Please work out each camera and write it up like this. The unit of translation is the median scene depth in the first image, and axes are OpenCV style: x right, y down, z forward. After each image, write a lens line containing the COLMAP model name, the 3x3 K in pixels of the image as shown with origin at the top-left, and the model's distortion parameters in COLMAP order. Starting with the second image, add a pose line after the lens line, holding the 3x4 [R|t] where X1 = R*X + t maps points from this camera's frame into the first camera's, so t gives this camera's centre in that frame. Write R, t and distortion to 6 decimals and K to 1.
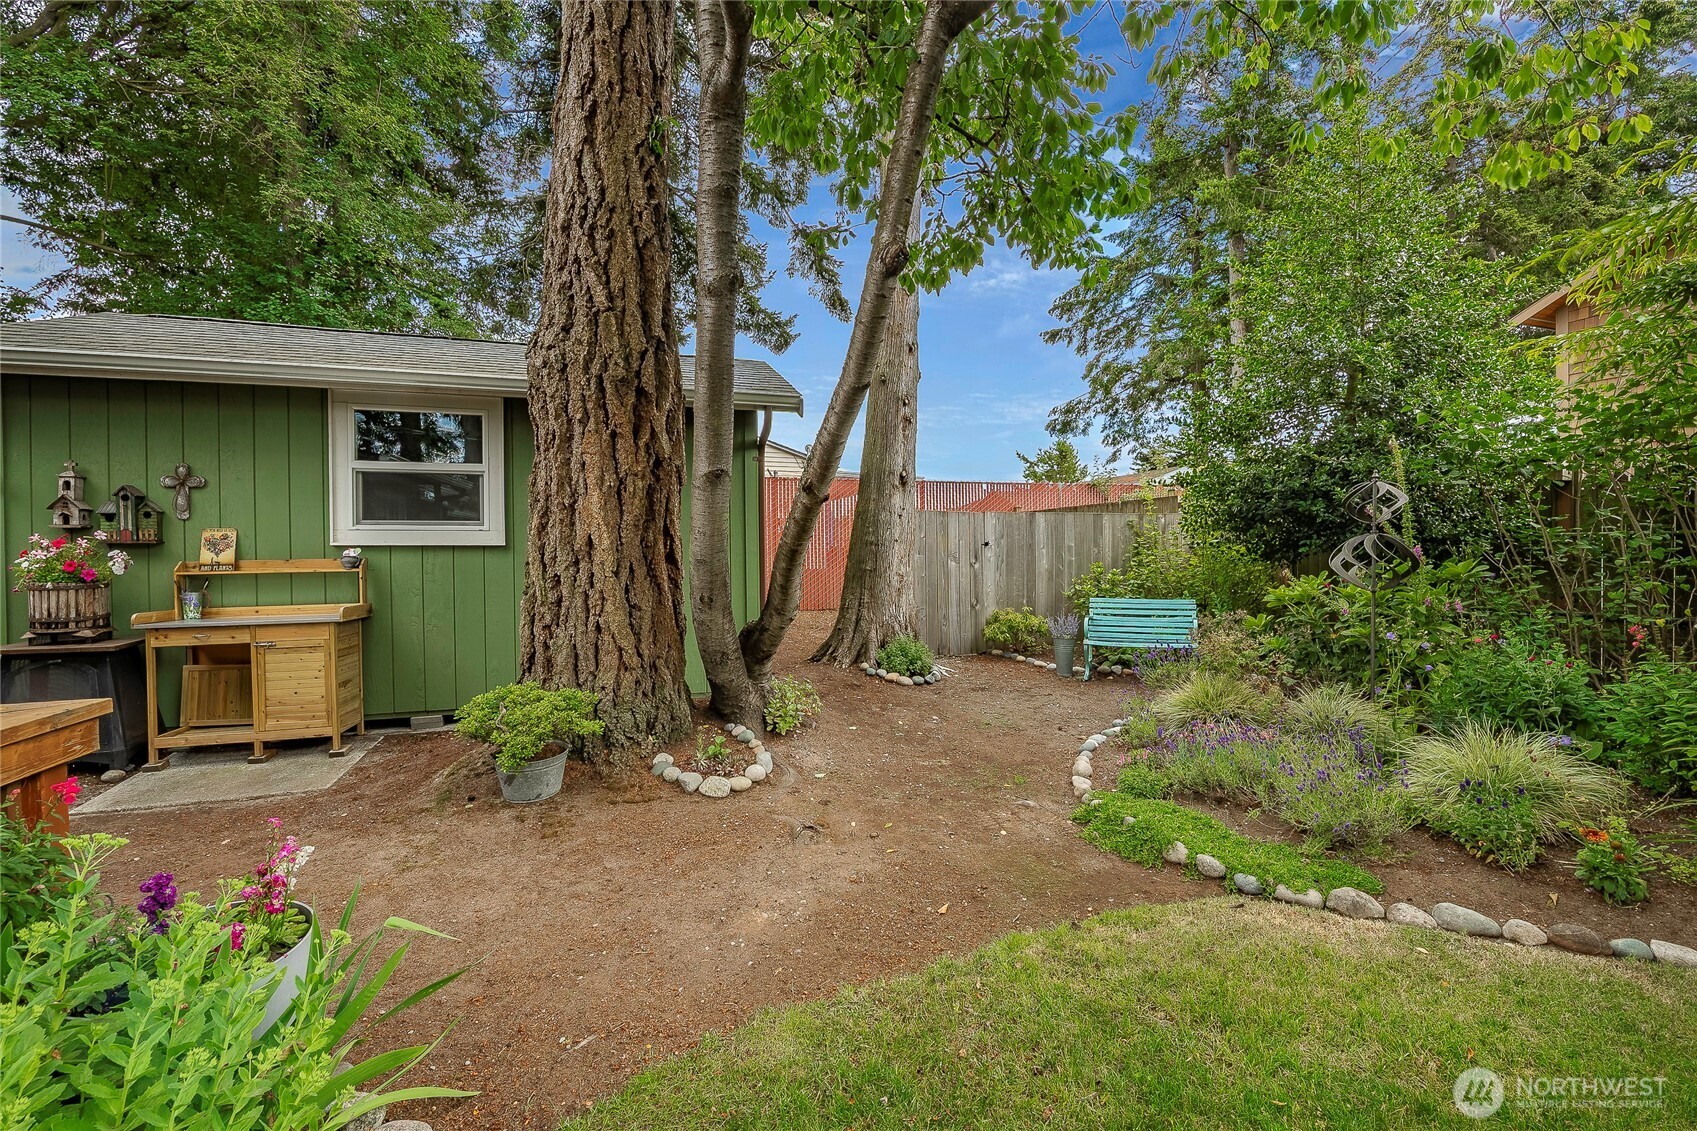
lens RADIAL K [[674.1, 0, 850.5], [0, 674.1, 562.2], [0, 0, 1]] dist [-0.002128, -0.006129]
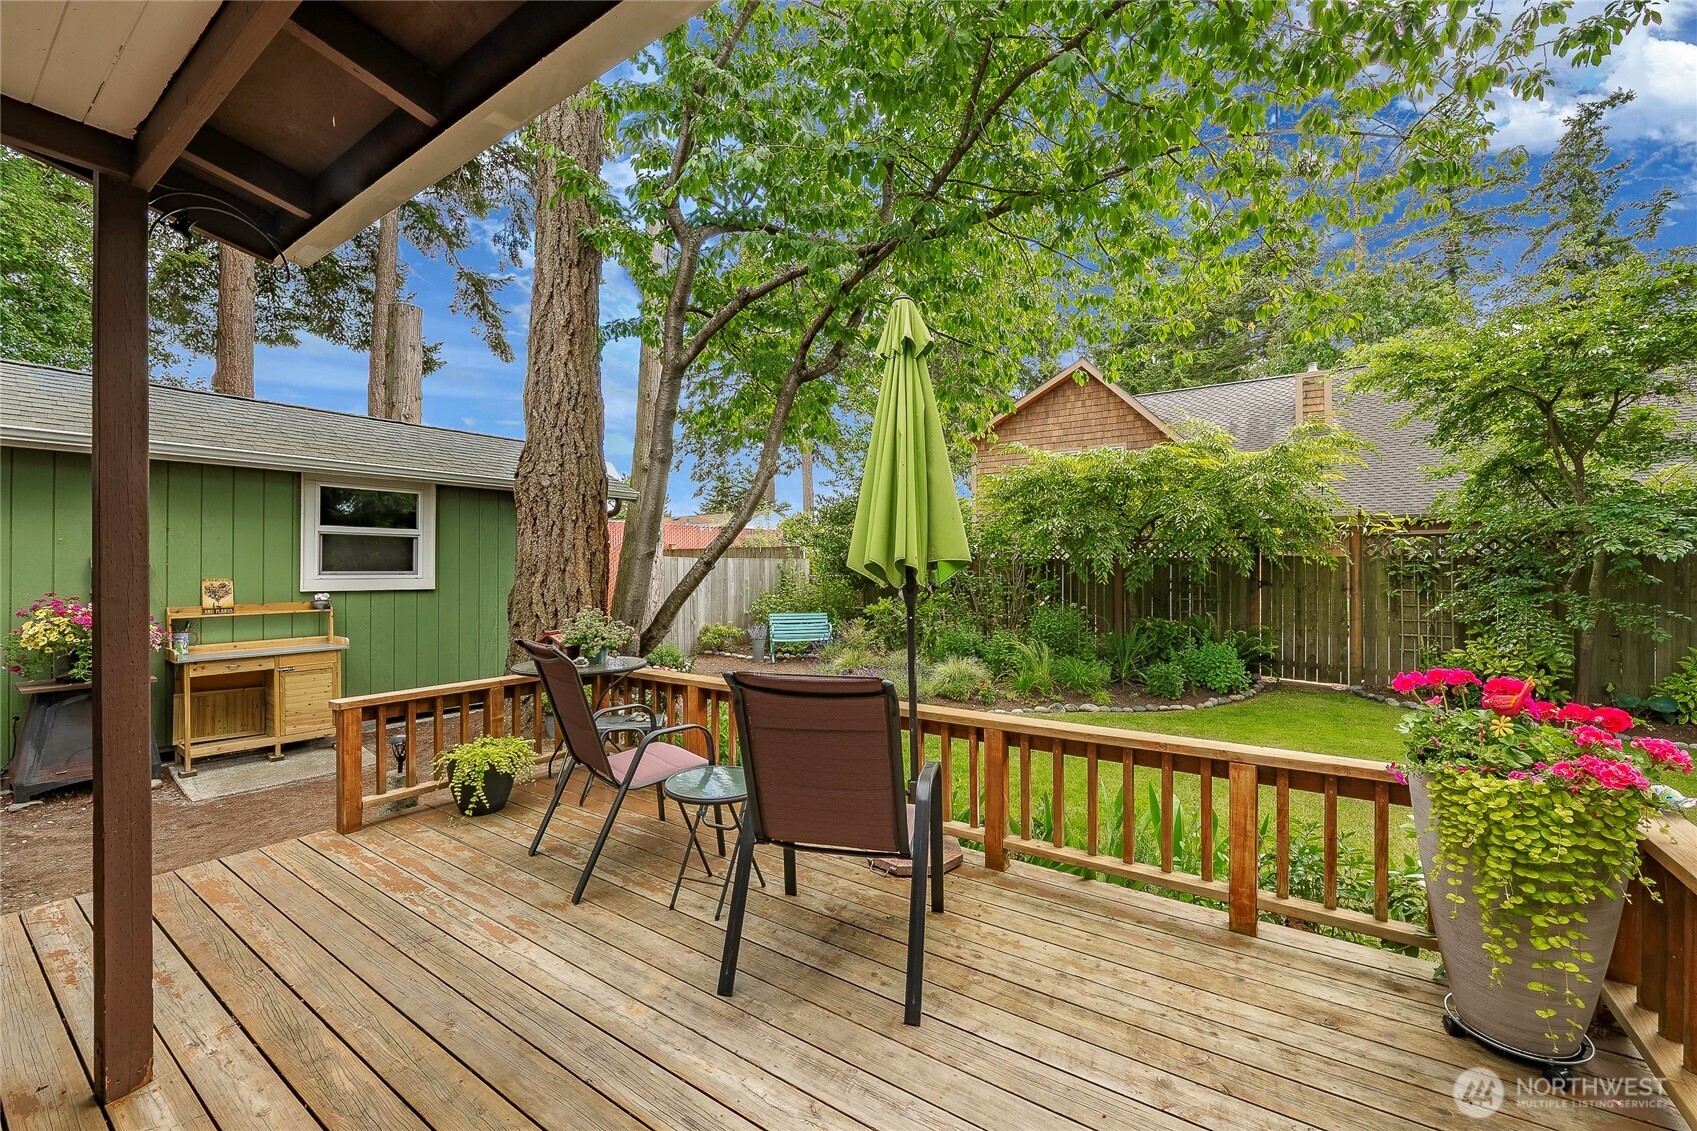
lens RADIAL K [[674.1, 0, 850.5], [0, 674.1, 562.2], [0, 0, 1]] dist [-0.002128, -0.006129]
pose [[0.804908, 0.013382, 0.593249, -0.708523], [0.000818, 0.999720, -0.023662, -0.051046], [-0.593400, 0.019531, 0.804671, -0.665764]]
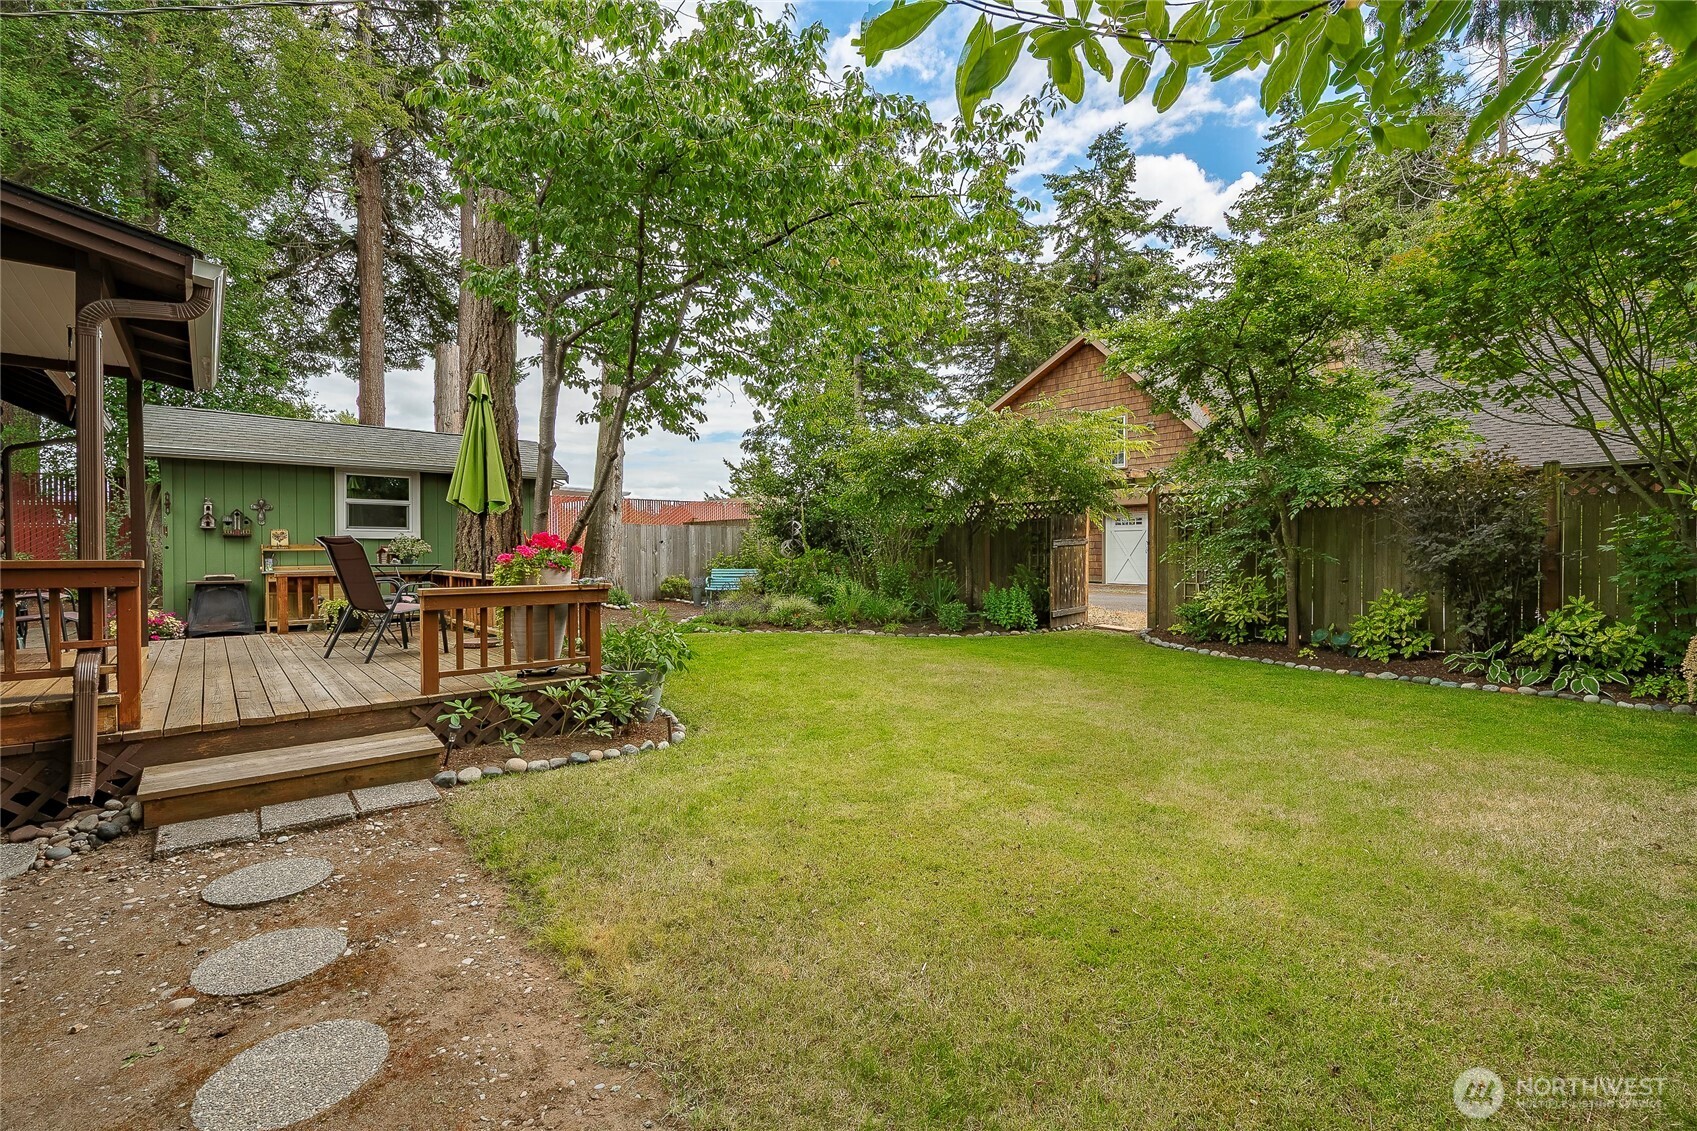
lens RADIAL K [[711.1, 0, 848.9], [0, 711.1, 561.8], [0, 0, 1]] dist [-0.001325, -0.007931]
pose [[0.922350, 0.002059, 0.386350, -0.141411], [-0.001720, 0.999998, -0.001223, 0.052250], [-0.386352, 0.000464, 0.922351, -1.764730]]
